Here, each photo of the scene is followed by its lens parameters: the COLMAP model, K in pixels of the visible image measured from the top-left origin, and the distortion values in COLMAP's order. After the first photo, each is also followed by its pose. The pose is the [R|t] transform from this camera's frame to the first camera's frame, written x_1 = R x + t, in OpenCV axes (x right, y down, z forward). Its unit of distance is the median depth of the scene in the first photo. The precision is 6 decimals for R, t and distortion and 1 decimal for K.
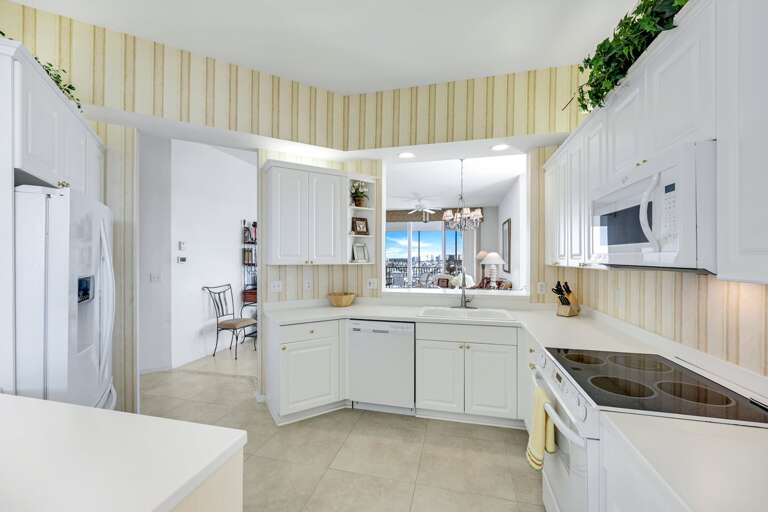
lens RADIAL K [[316.0, 0, 385.5], [0, 316.0, 255.9], [0, 0, 1]] dist [-0.000855, -0.000496]
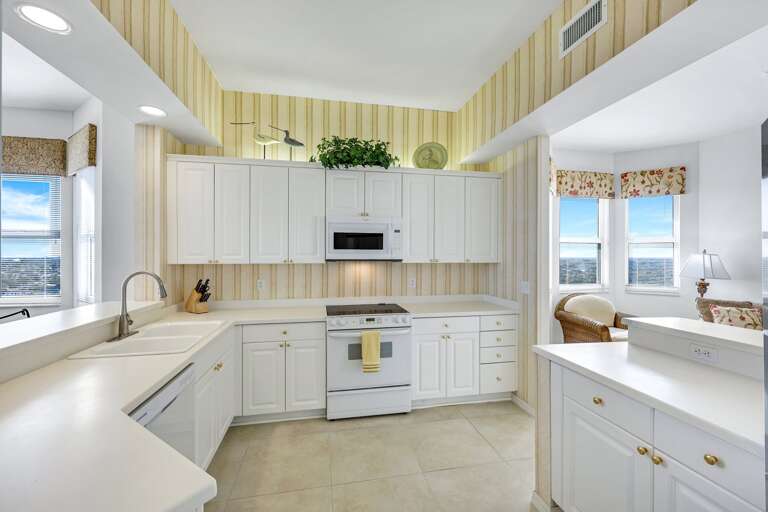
lens RADIAL K [[316.0, 0, 385.0], [0, 316.0, 254.7], [0, 0, 1]] dist [-0.000855, -0.000496]
pose [[-0.438394, 0.000196, 0.898783, -0.756147], [-0.002080, 0.999997, -0.001233, 0.000757], [-0.898781, -0.002410, -0.438392, 1.119109]]
